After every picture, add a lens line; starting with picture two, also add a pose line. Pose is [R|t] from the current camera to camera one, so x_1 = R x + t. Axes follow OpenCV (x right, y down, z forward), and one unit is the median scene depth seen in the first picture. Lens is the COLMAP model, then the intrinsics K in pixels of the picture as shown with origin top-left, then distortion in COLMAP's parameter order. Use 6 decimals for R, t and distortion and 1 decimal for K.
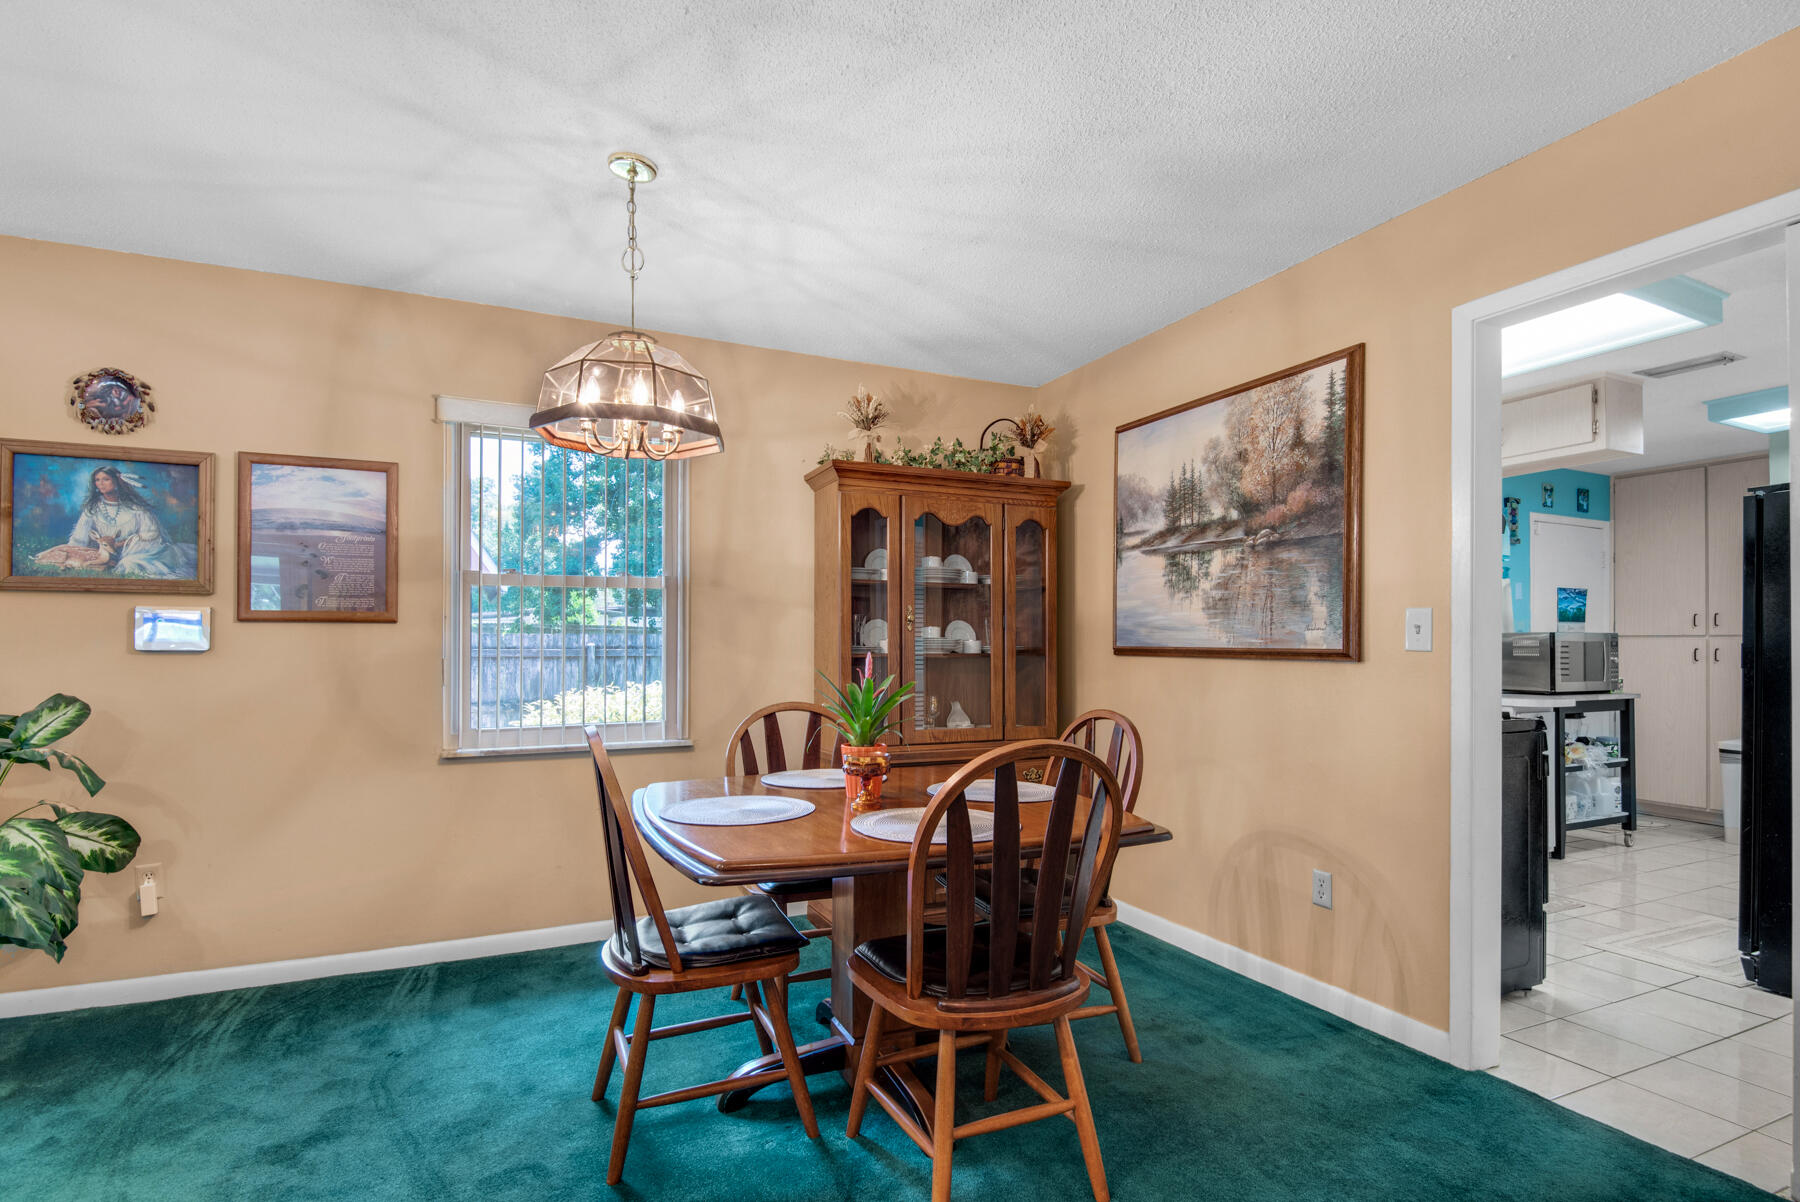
lens RADIAL K [[880.8, 0, 897.9], [0, 880.8, 648.1], [0, 0, 1]] dist [-0.015578, -0.001760]
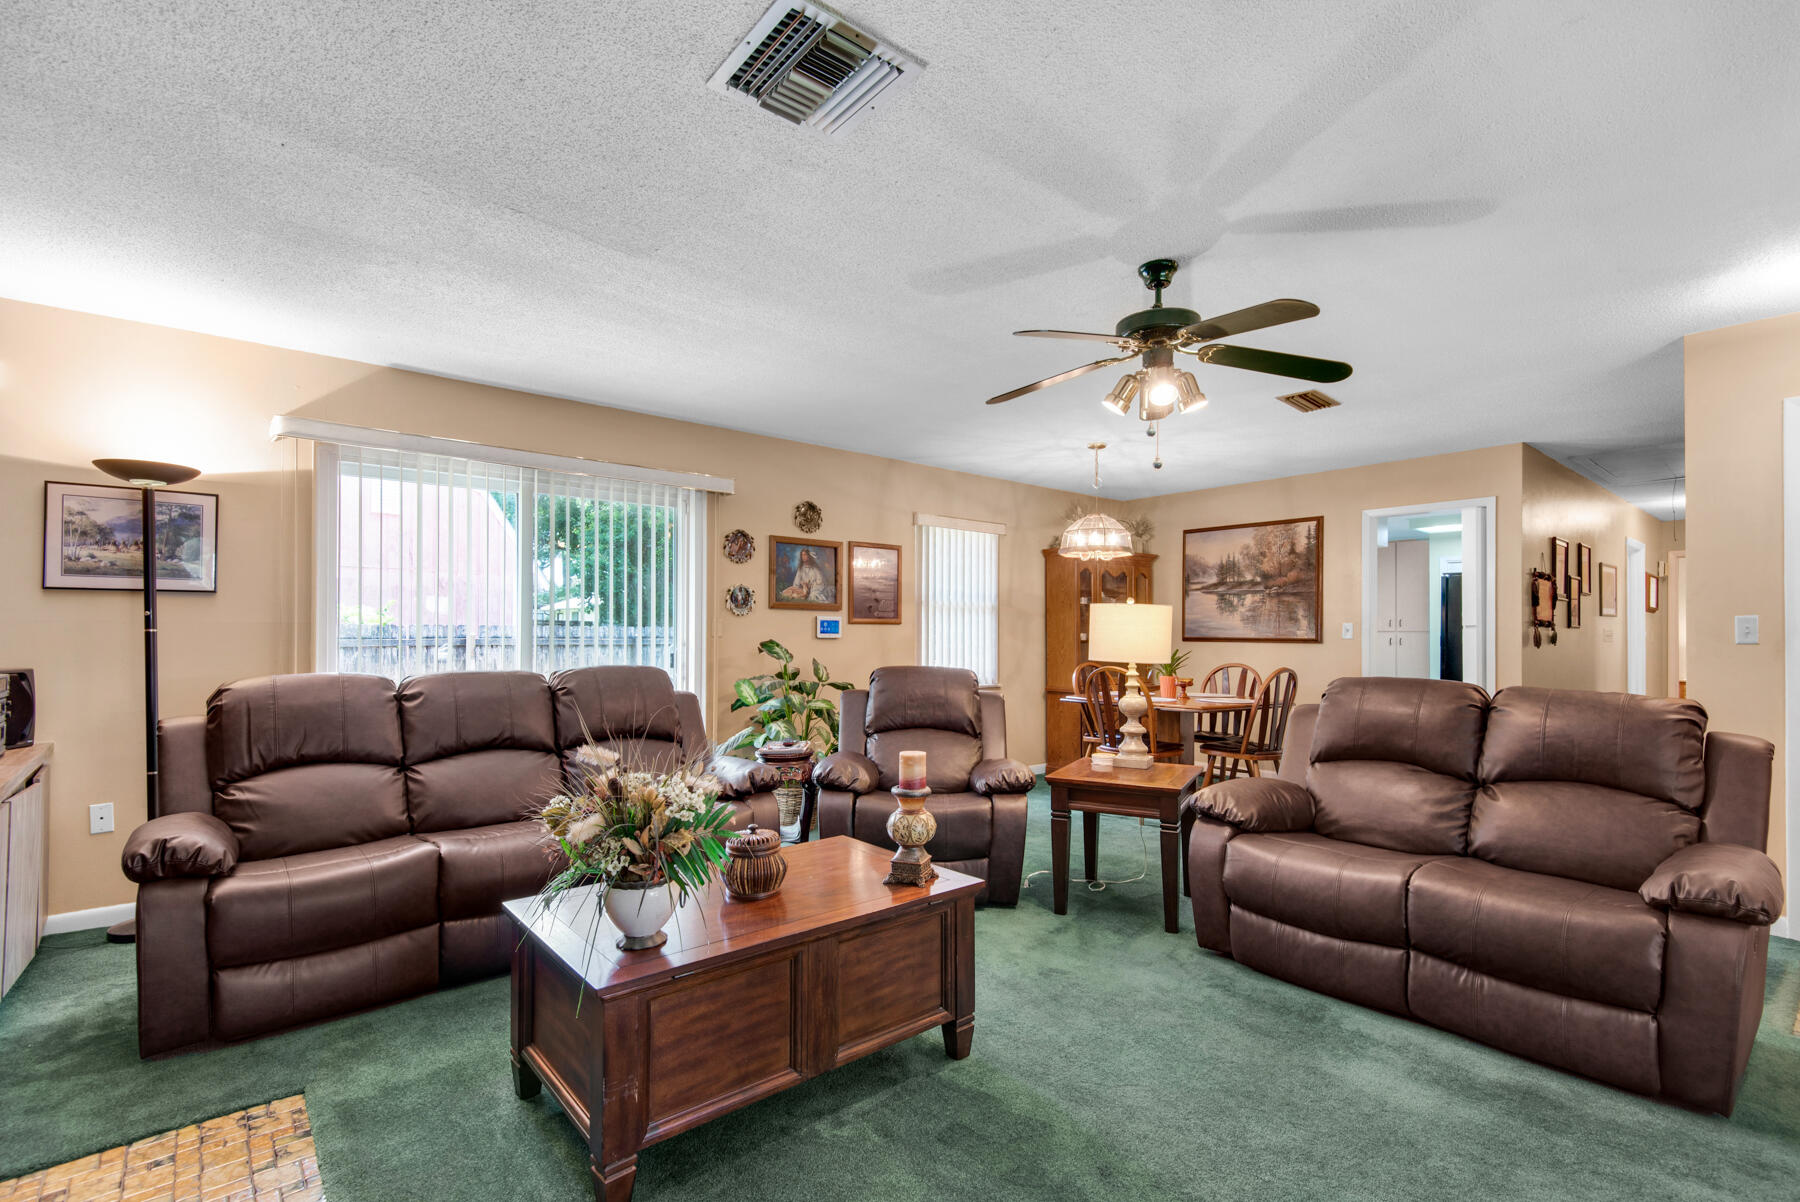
lens RADIAL K [[829.2, 0, 902.2], [0, 829.2, 628.4], [0, 0, 1]] dist [0.019540, -0.001828]
pose [[0.965971, 0.003974, 0.258618, -1.018338], [-0.000759, 0.999921, -0.012528, 0.003014], [-0.258648, 0.011906, 0.965898, -0.806307]]
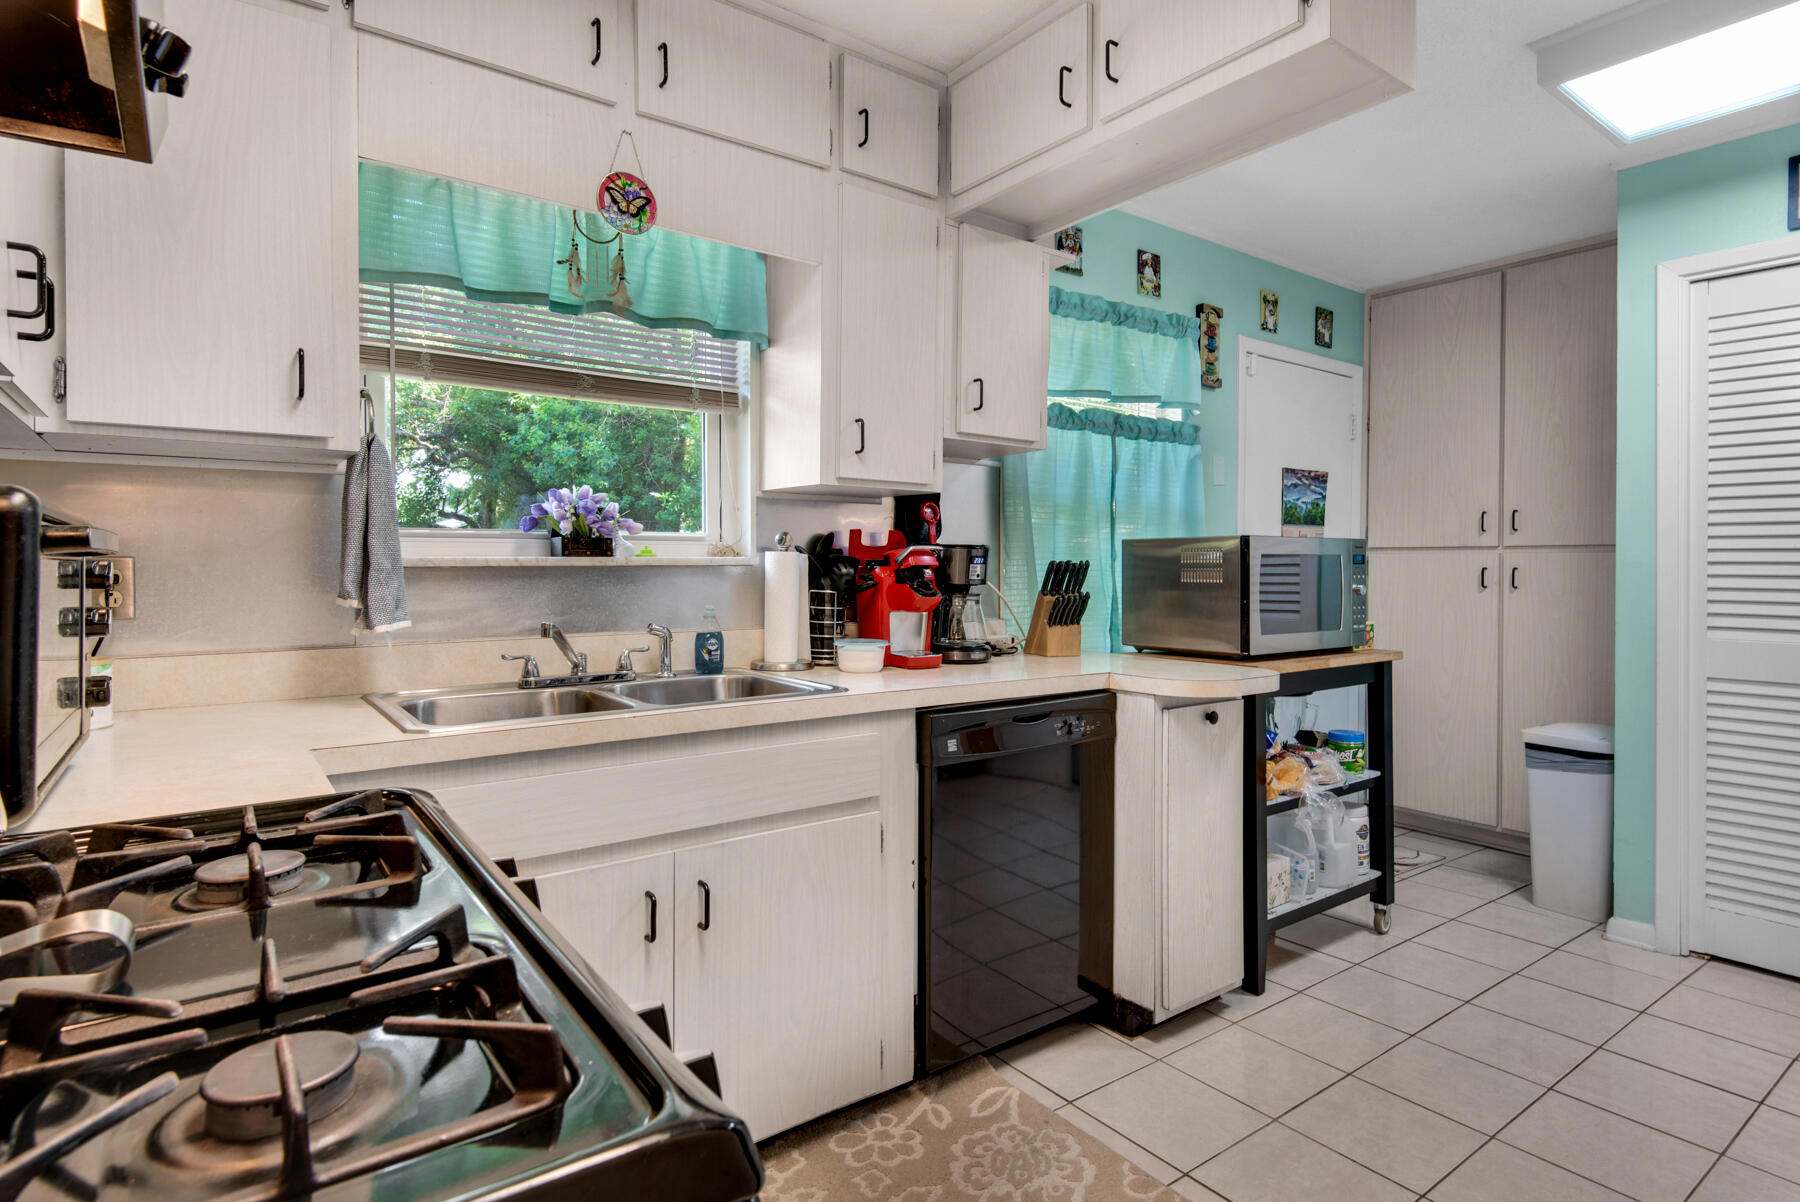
lens RADIAL K [[939.3, 0, 889.3], [0, 939.3, 591.1], [0, 0, 1]] dist [0.019773, 0.000544]
pose [[0.978067, -0.004832, 0.208236, 0.527499], [-0.000381, 0.999688, 0.024986, 0.000411], [-0.208292, -0.024517, 0.977759, 0.620022]]
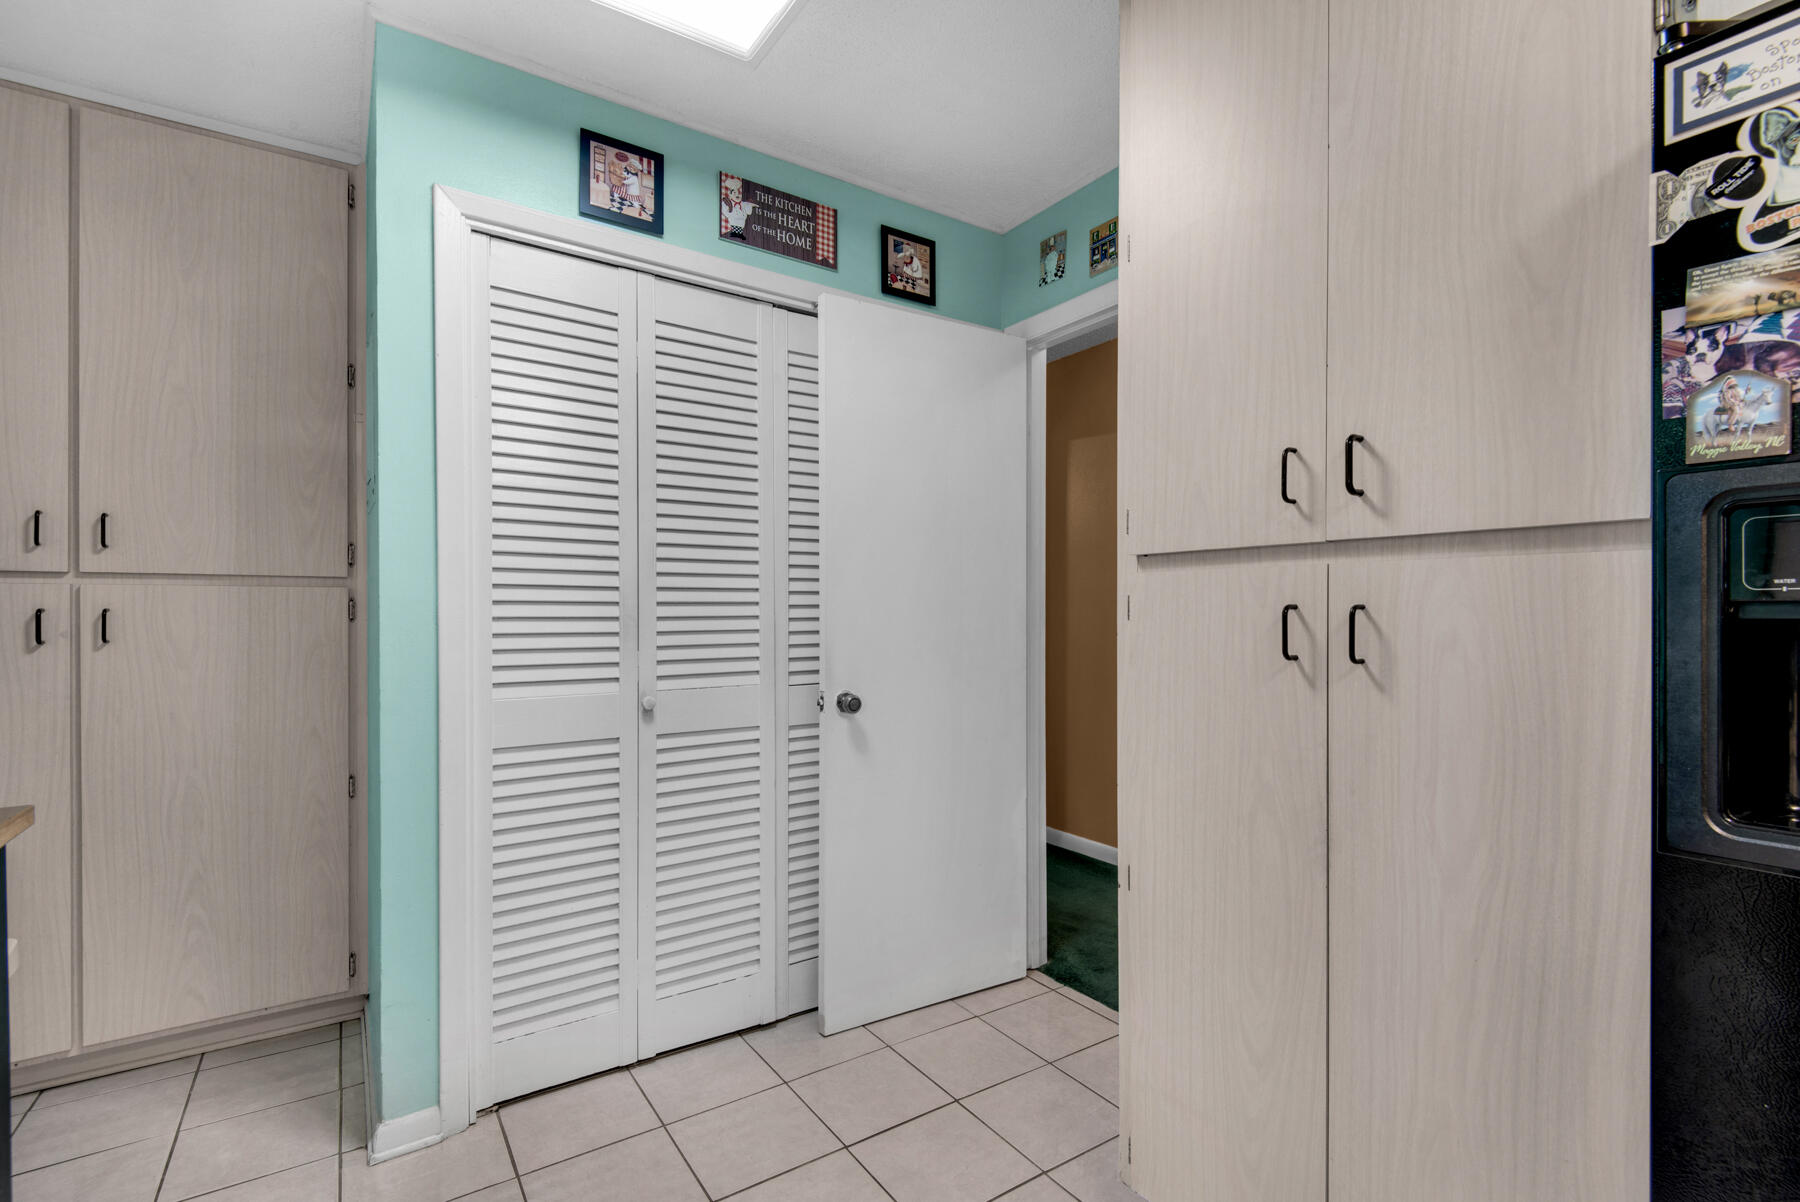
lens RADIAL K [[829.2, 0, 898.6], [0, 829.2, 605.7], [0, 0, 1]] dist [0.019540, -0.001828]
pose [[-0.166774, 0.001446, 0.985994, 0.753083], [0.001291, 0.999998, -0.001248, 0.000013], [-0.985994, 0.001065, -0.166775, 1.033340]]
